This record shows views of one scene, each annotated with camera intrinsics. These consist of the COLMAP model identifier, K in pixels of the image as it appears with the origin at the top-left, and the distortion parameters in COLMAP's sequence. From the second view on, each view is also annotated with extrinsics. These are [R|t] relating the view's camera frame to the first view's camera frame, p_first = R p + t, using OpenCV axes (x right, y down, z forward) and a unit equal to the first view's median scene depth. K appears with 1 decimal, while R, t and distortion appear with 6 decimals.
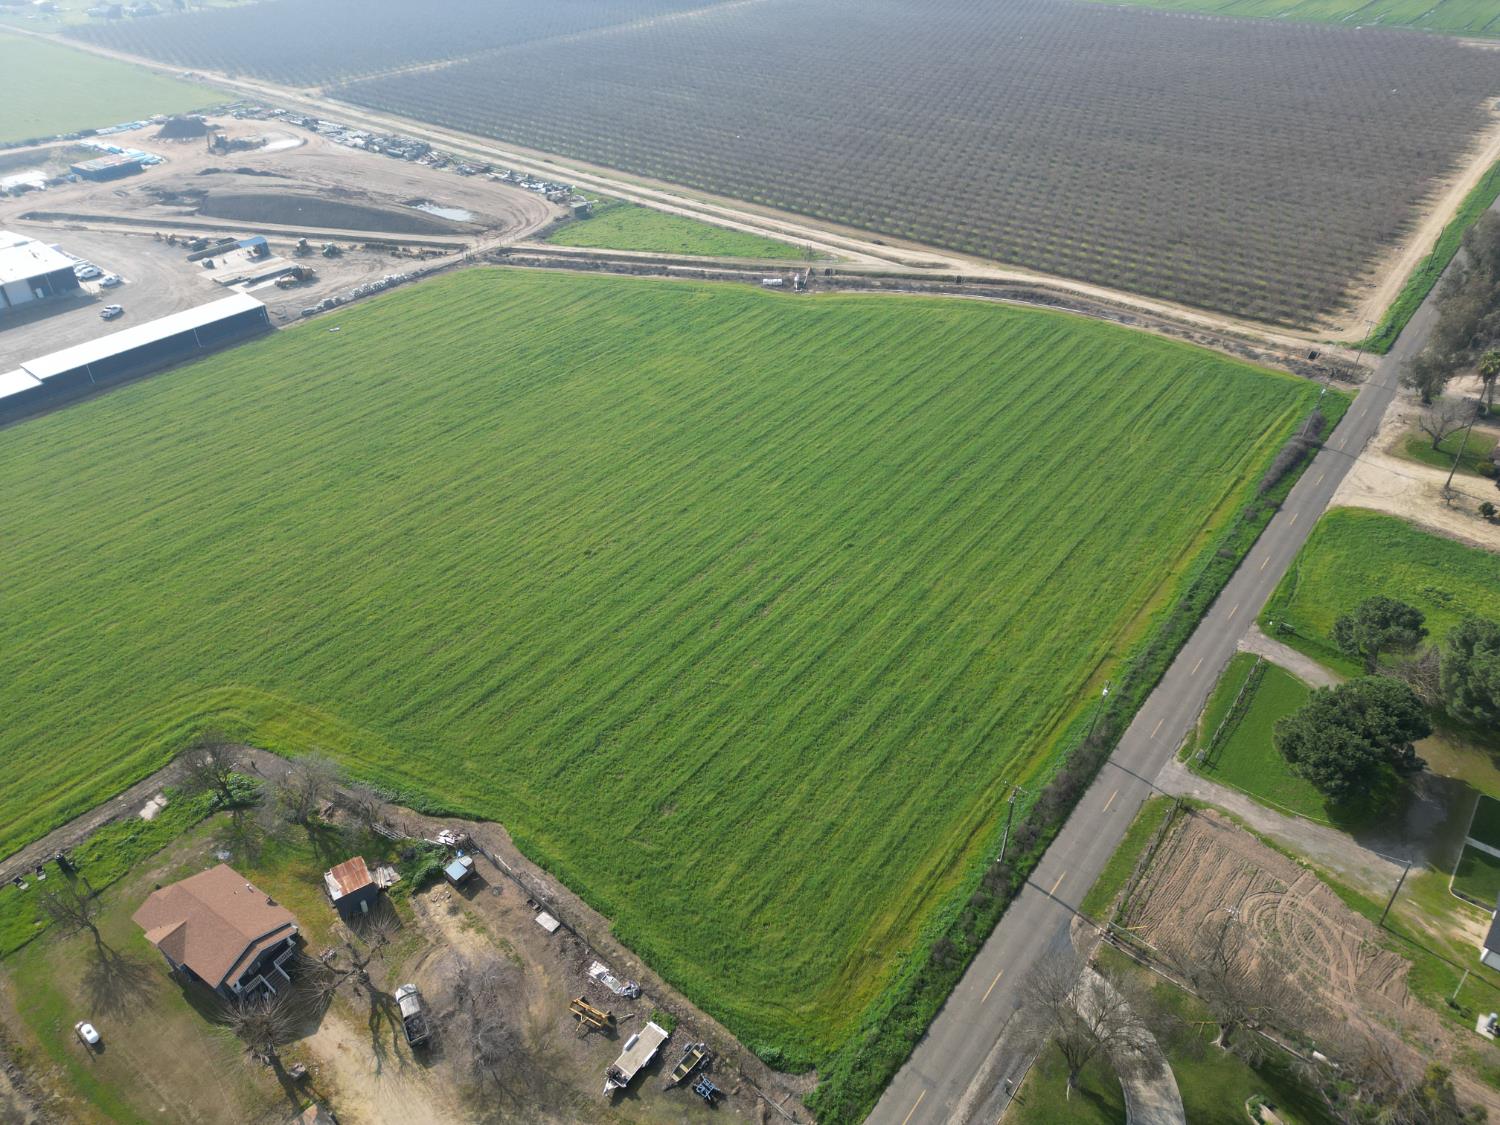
lens RADIAL K [[1043.4, 0, 750.0], [0, 1043.4, 562.5], [0, 0, 1]] dist [0.081222, -0.079151]
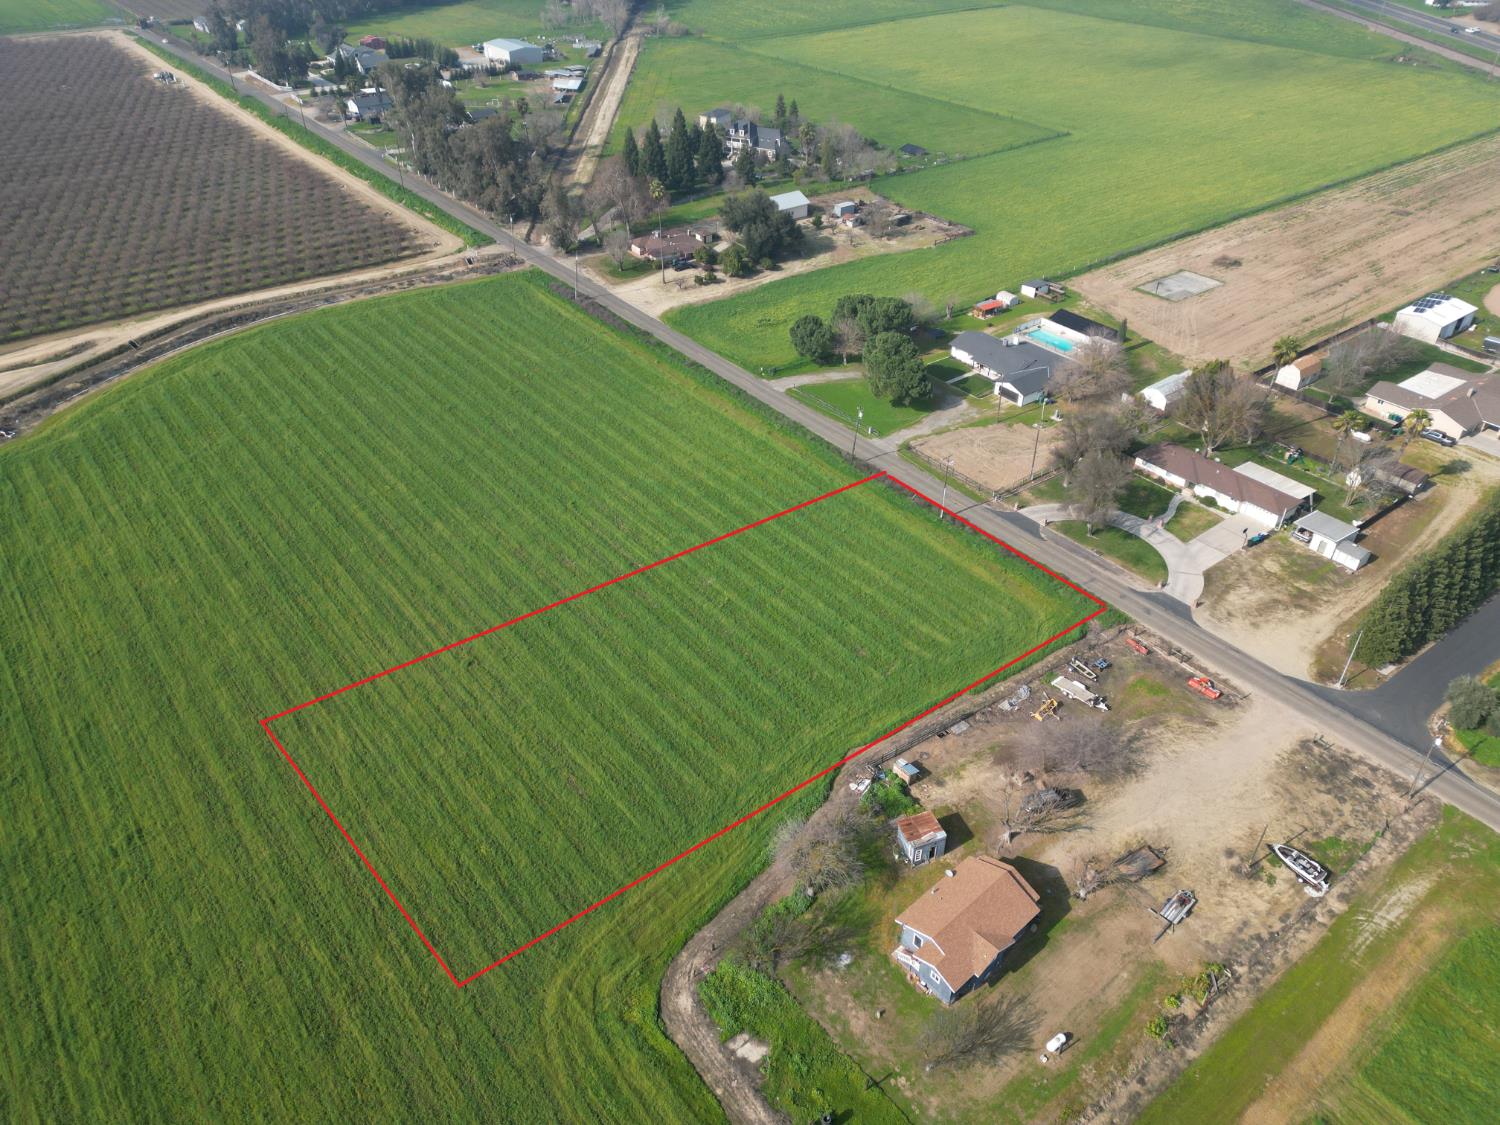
lens RADIAL K [[1043.4, 0, 750.0], [0, 1043.4, 562.5], [0, 0, 1]] dist [0.081222, -0.079151]
pose [[0.244885, -0.563098, 0.789273, -0.579048], [0.561254, 0.746126, 0.358177, -0.198835], [-0.790586, 0.355270, 0.498756, 0.266855]]
